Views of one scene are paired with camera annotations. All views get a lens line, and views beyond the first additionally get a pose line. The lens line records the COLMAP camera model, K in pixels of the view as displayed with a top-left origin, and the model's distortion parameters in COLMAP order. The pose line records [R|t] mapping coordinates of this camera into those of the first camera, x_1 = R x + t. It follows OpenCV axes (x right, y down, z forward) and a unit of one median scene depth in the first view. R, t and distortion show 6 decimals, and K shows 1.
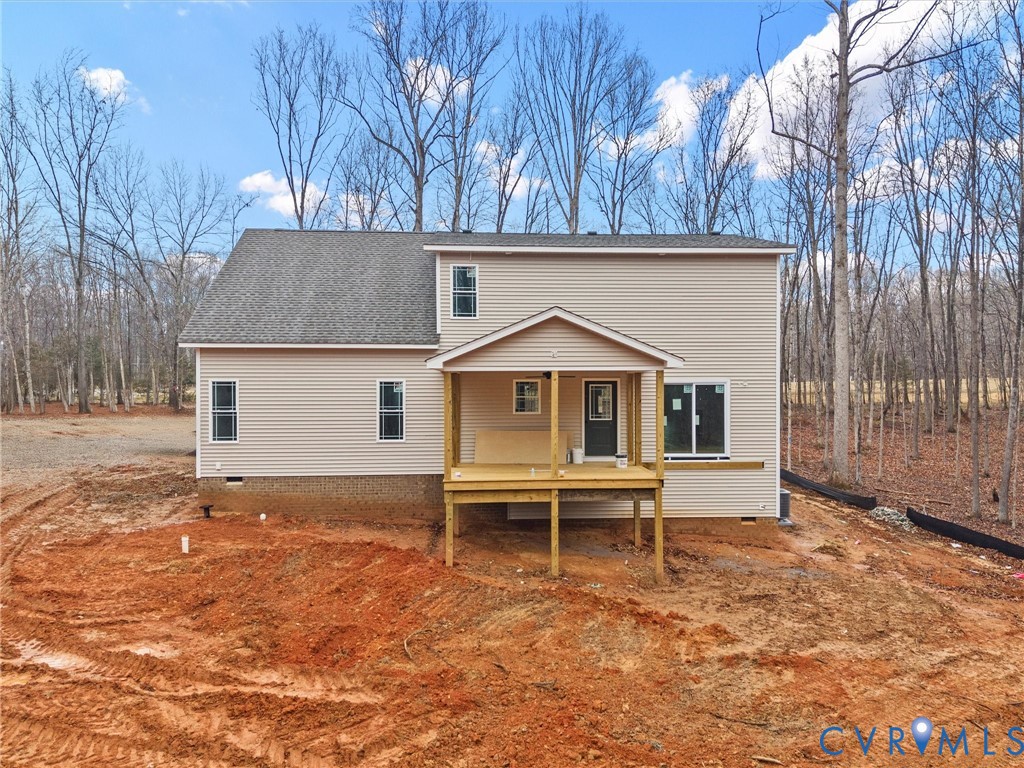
lens RADIAL K [[725.5, 0, 512.0], [0, 725.5, 384.0], [0, 0, 1]] dist [0.041841, 0.000279]
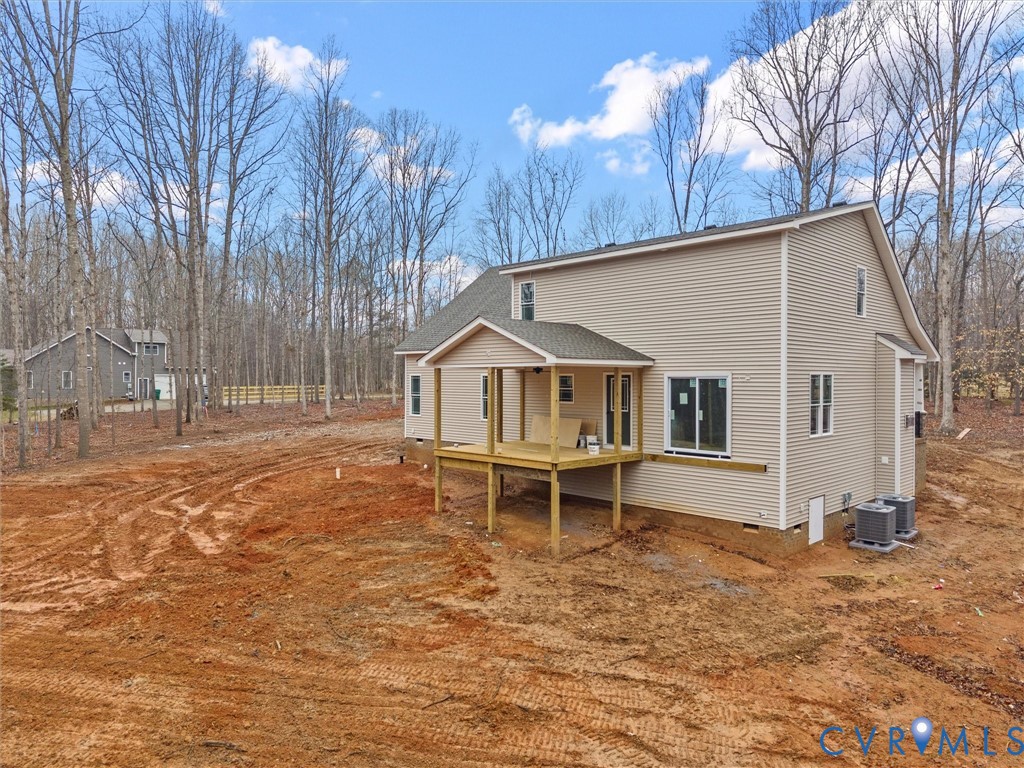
lens RADIAL K [[650.3, 0, 512.0], [0, 650.3, 384.0], [0, 0, 1]] dist [0.040561, -0.000957]
pose [[0.654823, 0.009239, -0.755726, 0.749995], [0.002276, 0.999897, 0.014196, -0.004909], [0.755779, -0.011016, 0.654734, 0.242820]]
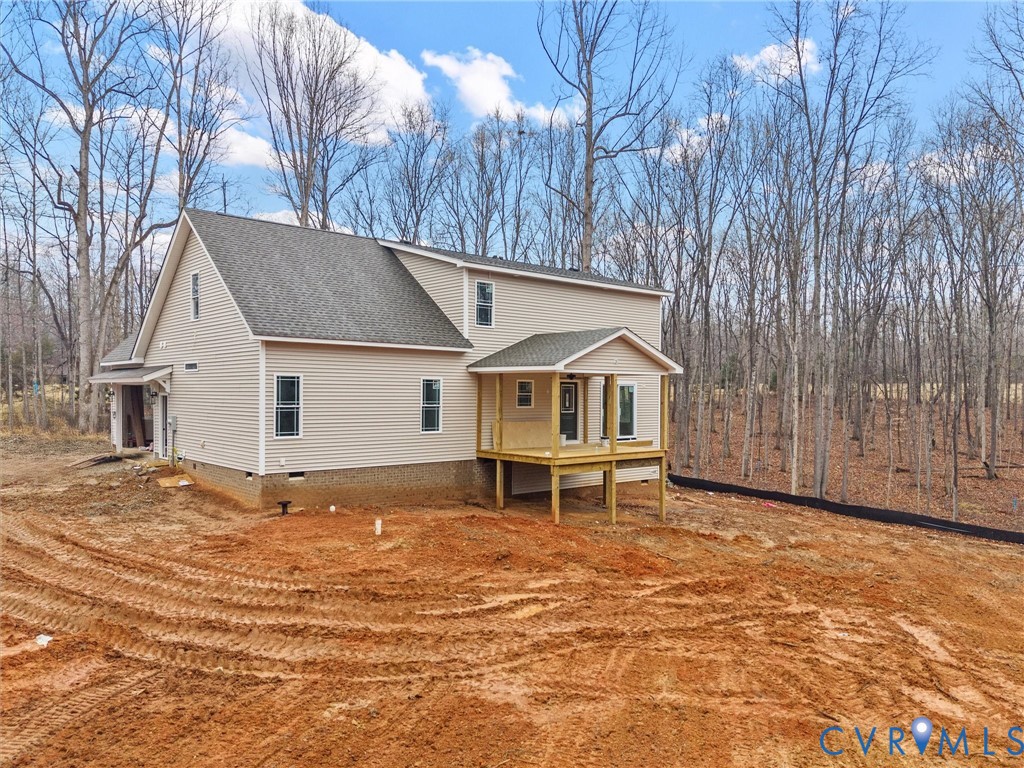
lens RADIAL K [[775.7, 0, 515.6], [0, 775.7, 383.3], [0, 0, 1]] dist [0.035136, -0.046652]
pose [[0.779816, 0.015213, 0.625824, -0.814842], [-0.011724, 0.999884, -0.009698, 0.012924], [-0.625899, 0.000226, 0.779904, -0.014352]]
